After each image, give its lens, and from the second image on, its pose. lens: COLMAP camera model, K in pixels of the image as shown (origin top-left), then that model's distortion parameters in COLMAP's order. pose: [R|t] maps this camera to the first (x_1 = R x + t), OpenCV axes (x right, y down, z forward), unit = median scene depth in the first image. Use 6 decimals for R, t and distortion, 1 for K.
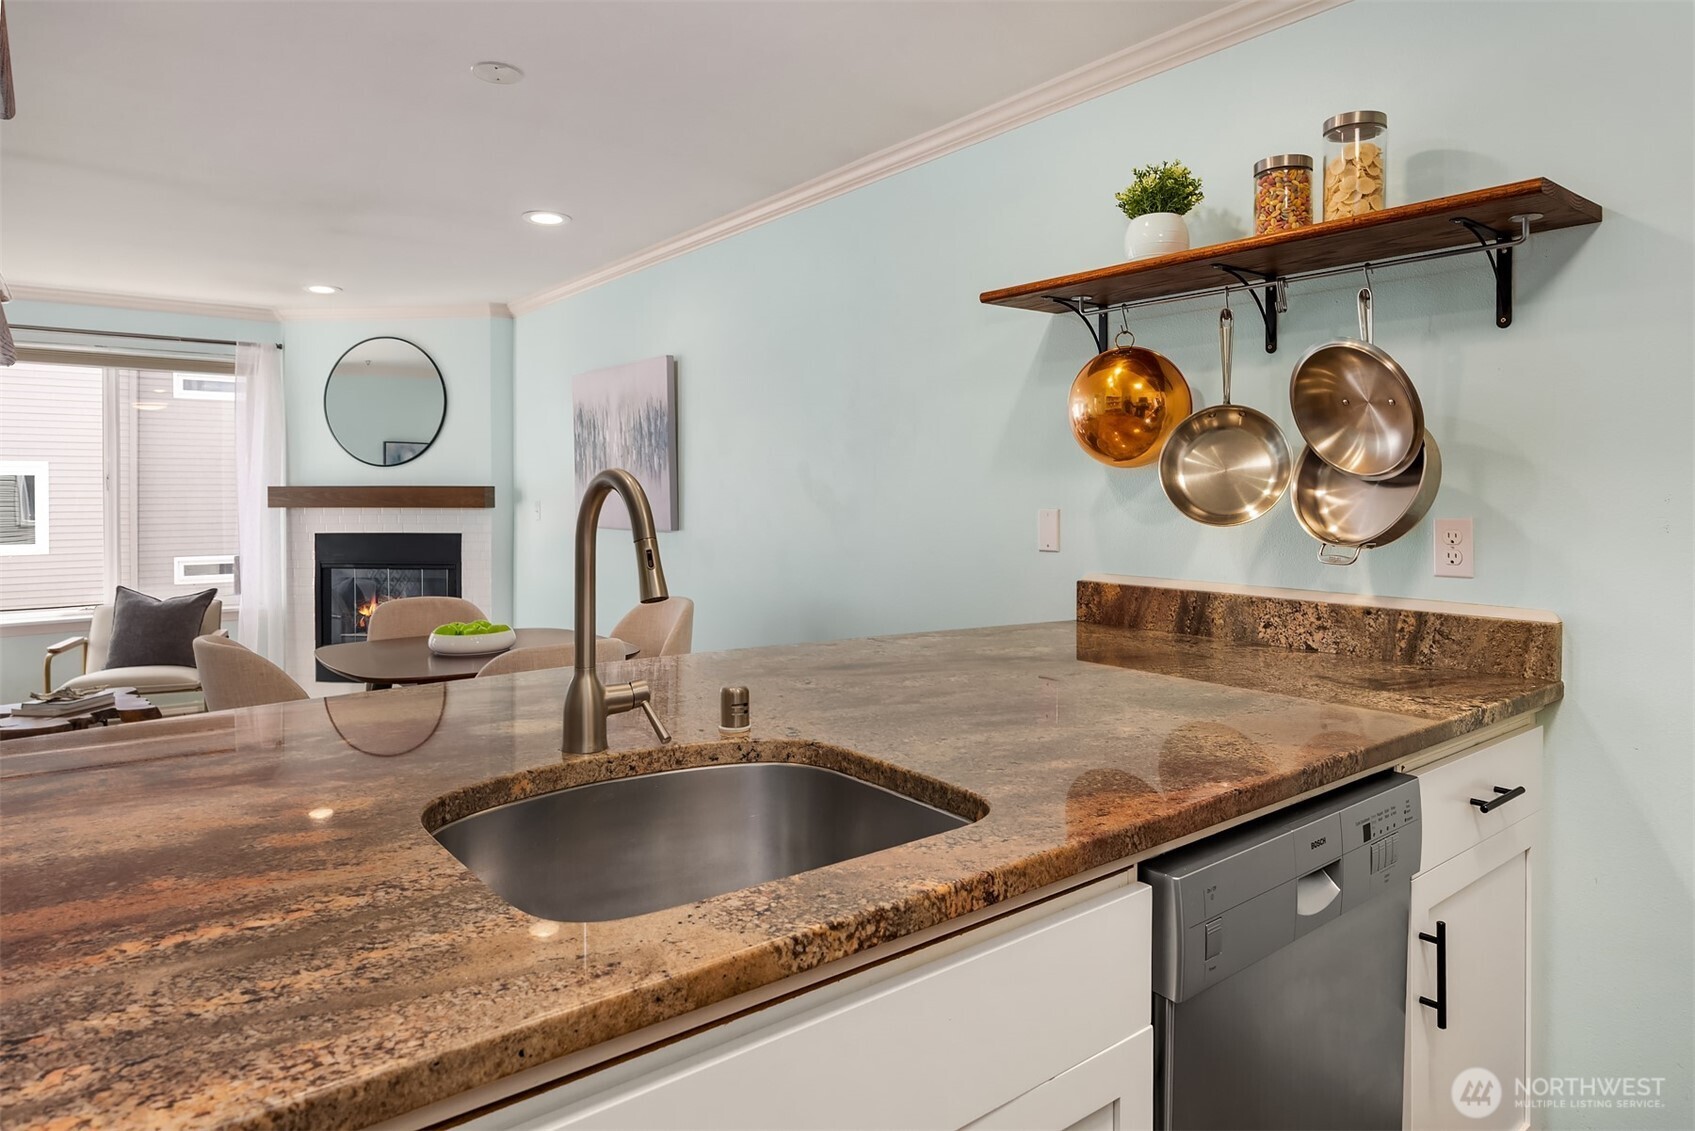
lens RADIAL K [[1006.6, 0, 863.1], [0, 1006.6, 501.4], [0, 0, 1]] dist [-0.005004, 0.000558]
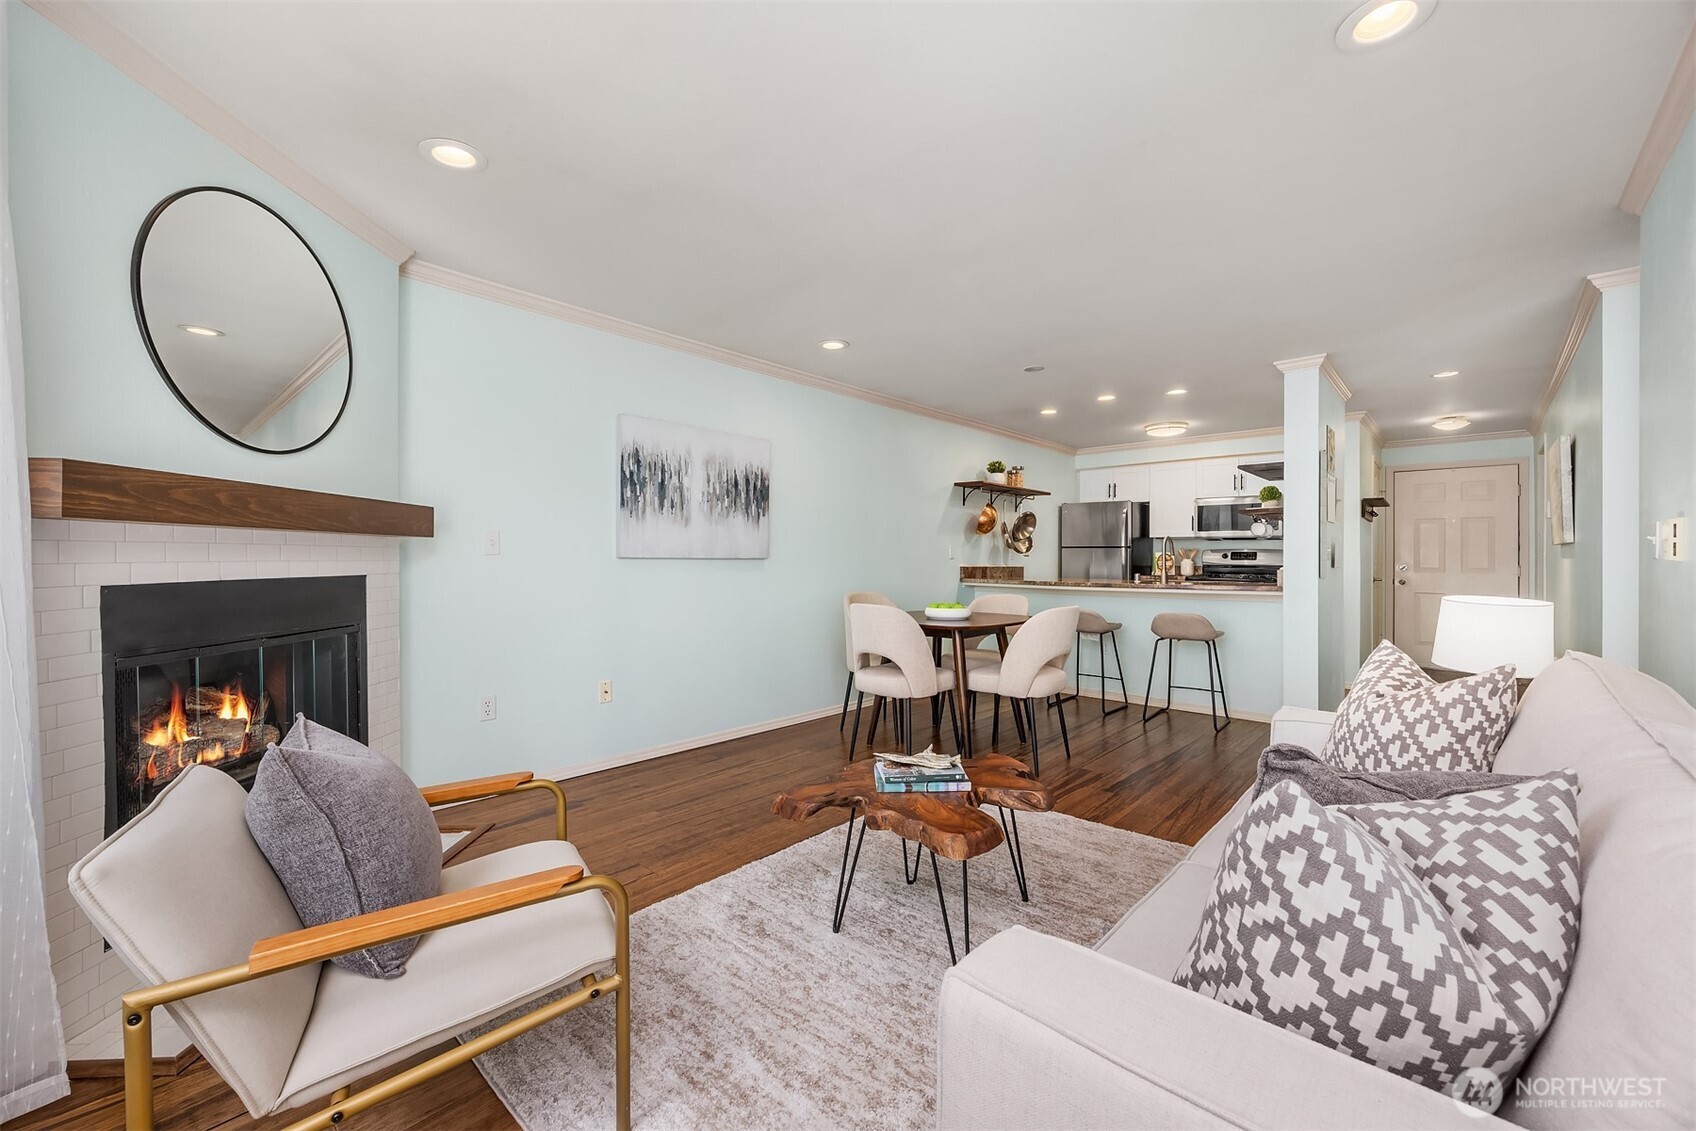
lens RADIAL K [[658.0, 0, 840.9], [0, 658.0, 551.4], [0, 0, 1]] dist [-0.008739, -0.000109]
pose [[-0.119112, 0.010474, 0.992826, -2.529864], [0.002313, 0.999945, -0.010272, 0.064186], [-0.992878, 0.001073, -0.119129, 2.168507]]
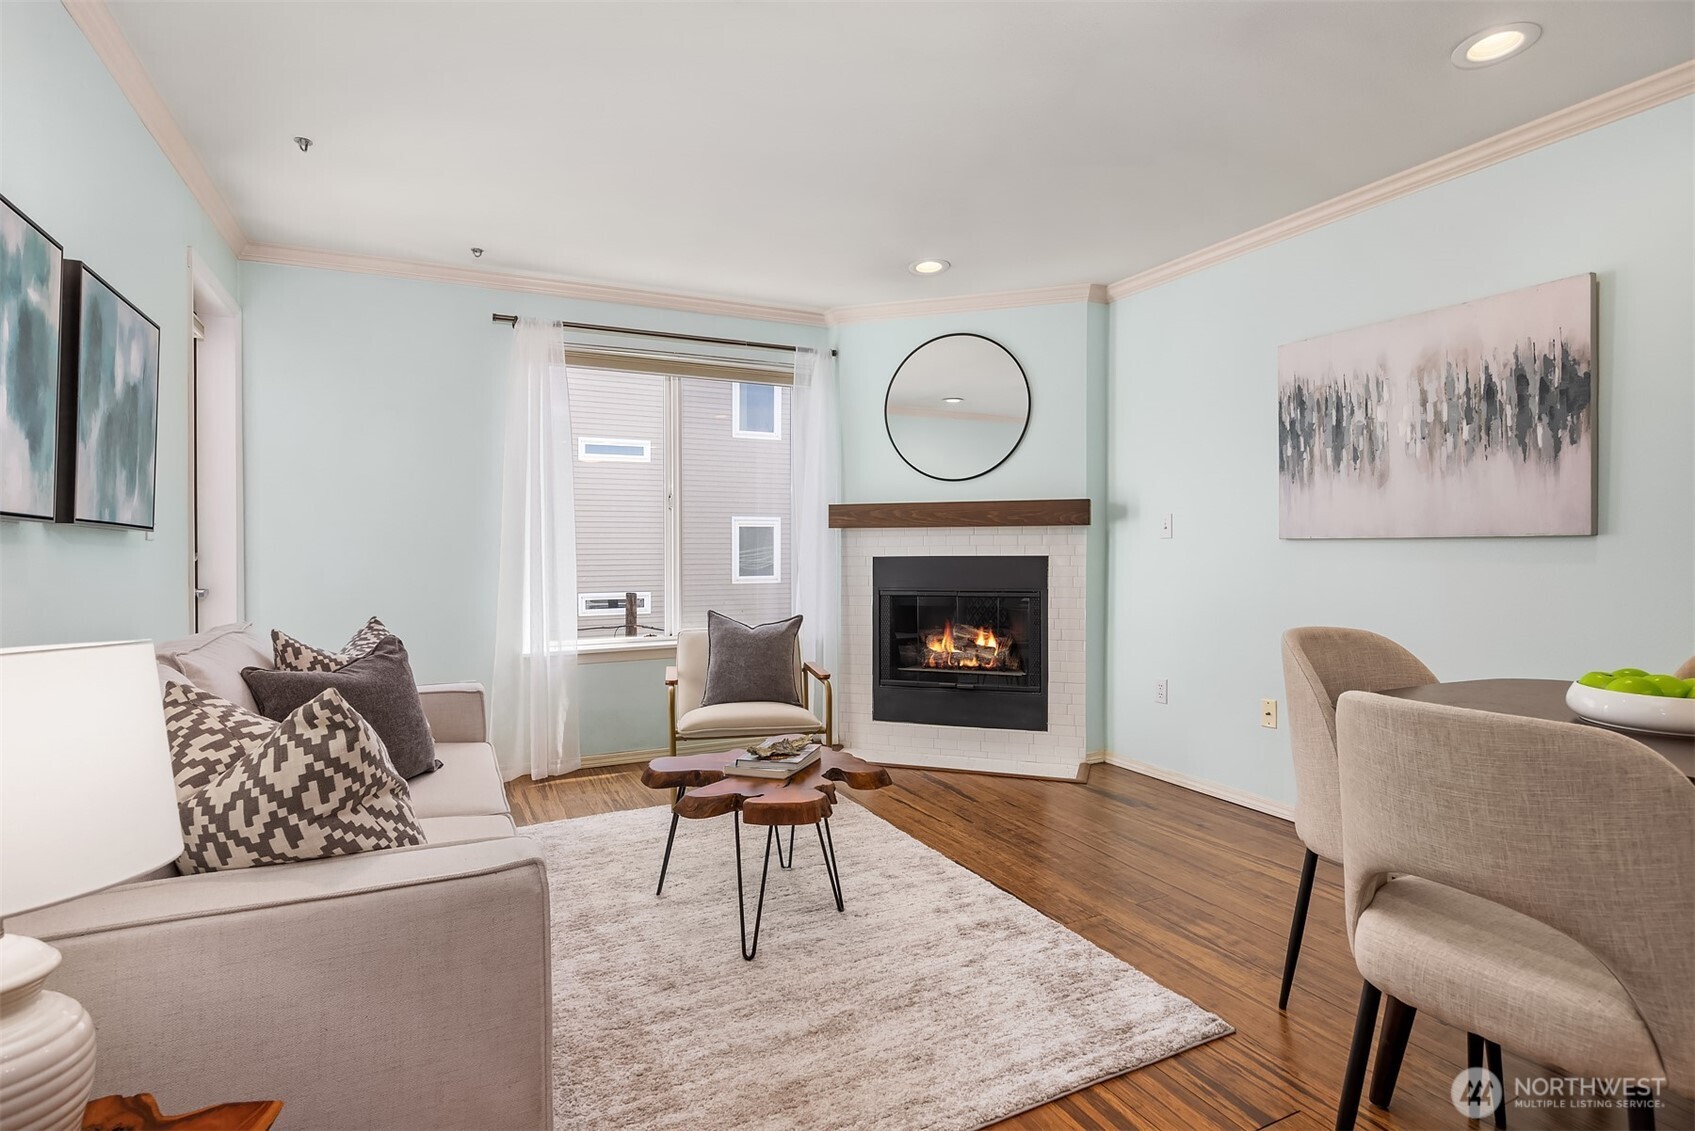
lens RADIAL K [[871.9, 0, 859.6], [0, 871.9, 548.7], [0, 0, 1]] dist [-0.001894, 0.000551]
pose [[0.974934, -0.002848, -0.222477, -1.130317], [0.001390, 0.999977, -0.006708, 0.086977], [0.222491, 0.006231, 0.974915, 0.689735]]
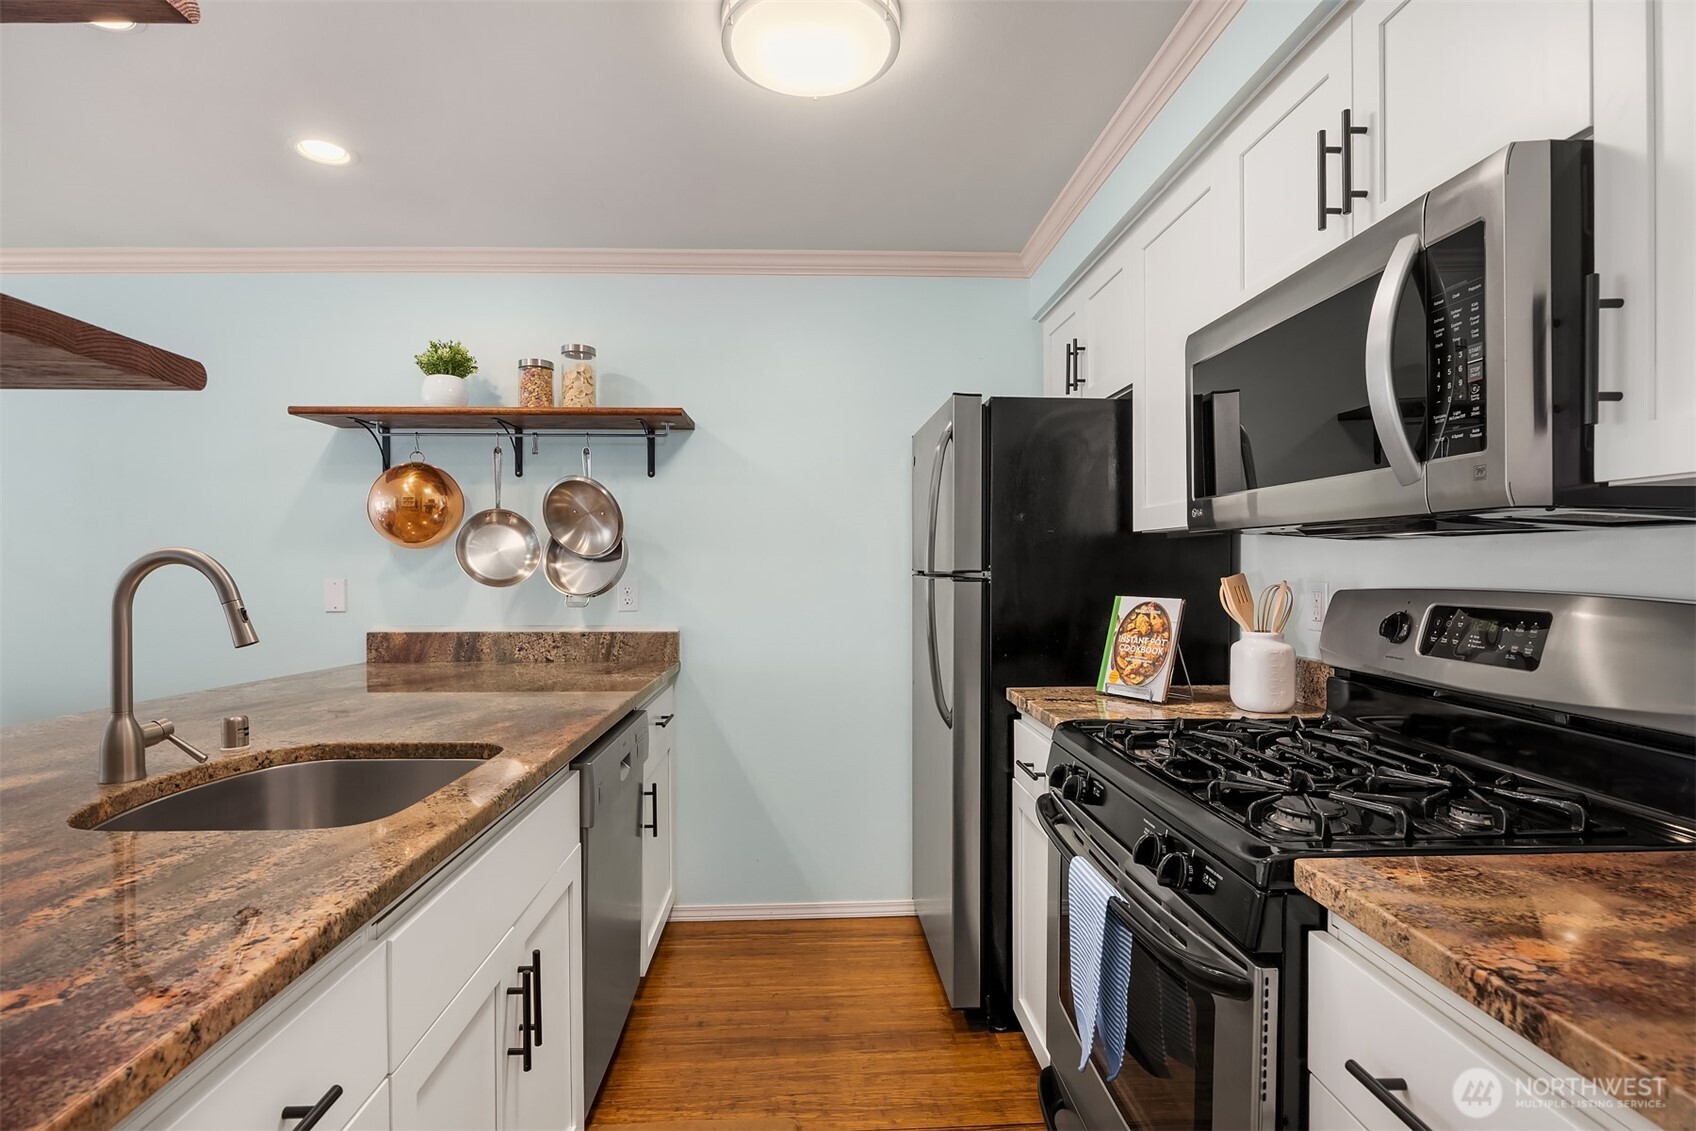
lens RADIAL K [[810.2, 0, 832.0], [0, 810.2, 571.8], [0, 0, 1]] dist [-0.016961, 0.000219]
pose [[0.598862, -0.009388, 0.800797, -0.348733], [0.010618, 0.999936, 0.003781, 0.001659], [-0.800782, 0.006239, 0.598923, -0.166453]]
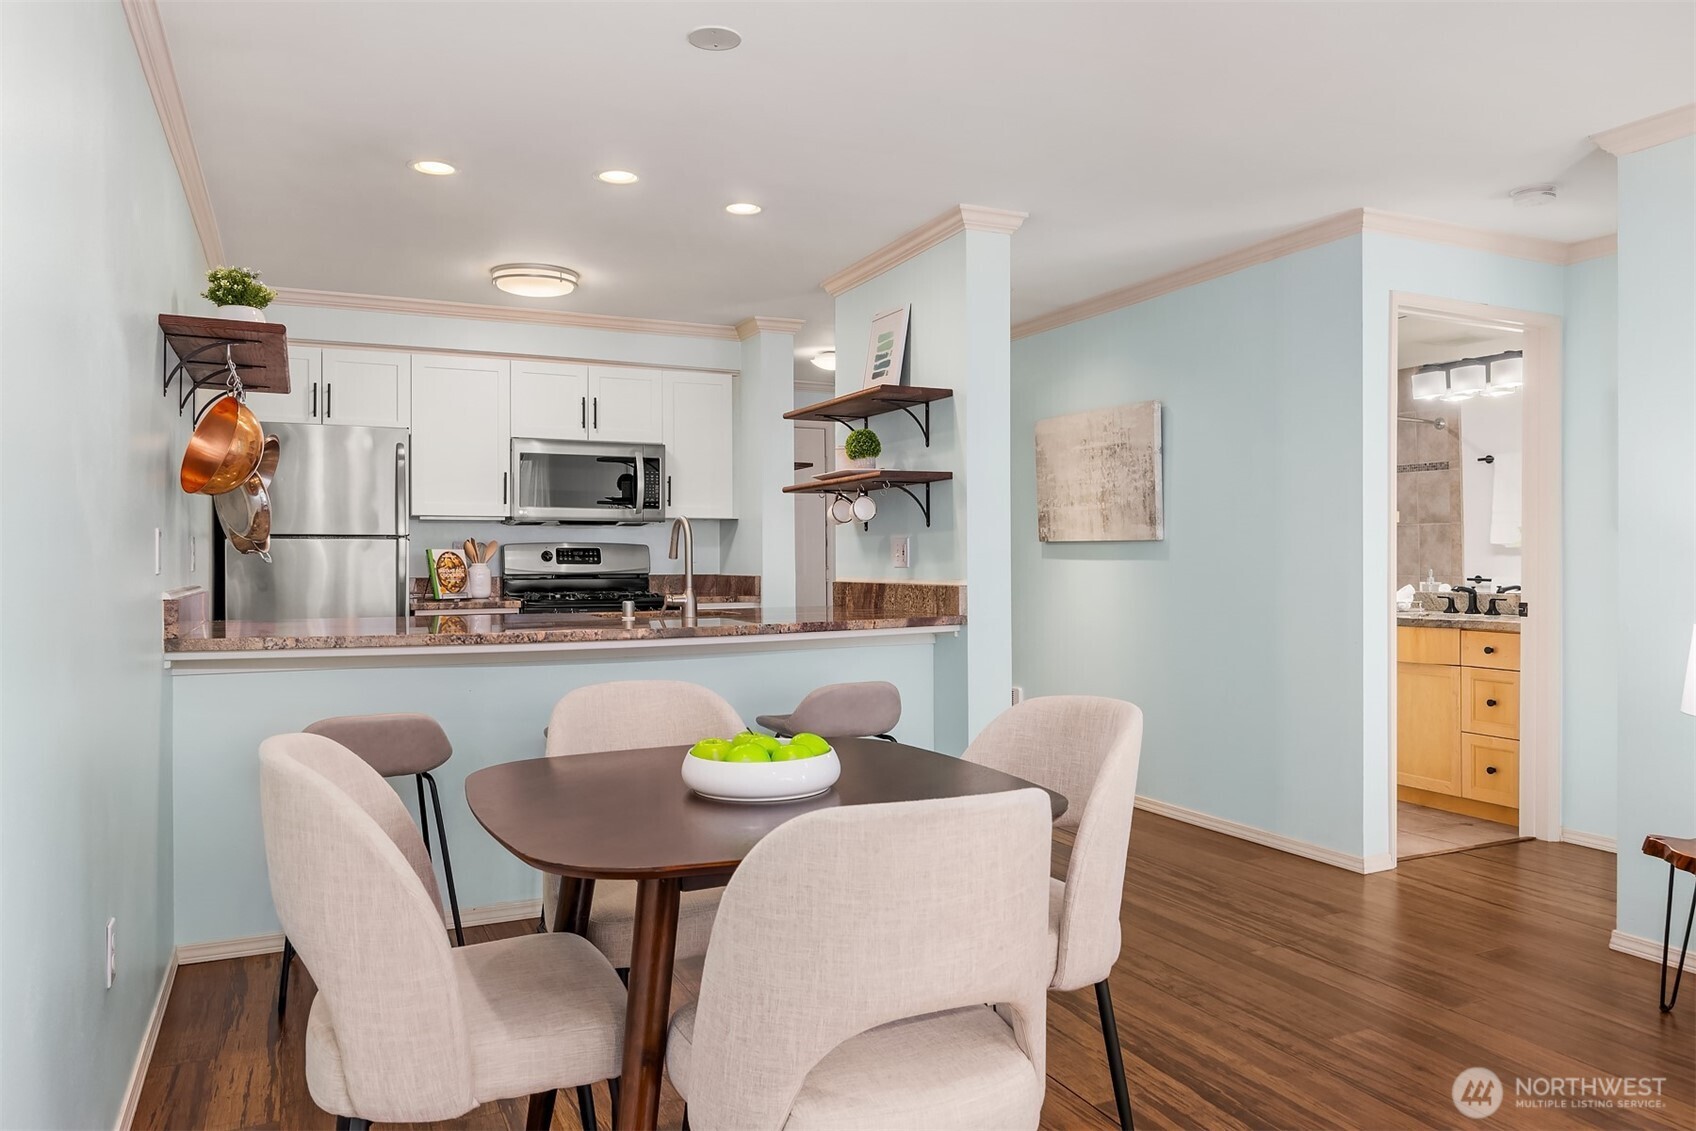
lens RADIAL K [[1181.1, 0, 855.4], [0, 1181.1, 540.7], [0, 0, 1]] dist [-0.018474, -0.000464]
pose [[-0.971862, 0.005986, 0.235473, -0.950637], [0.005232, 0.999979, -0.003826, 0.034689], [-0.235491, -0.002487, -0.971873, 2.578026]]
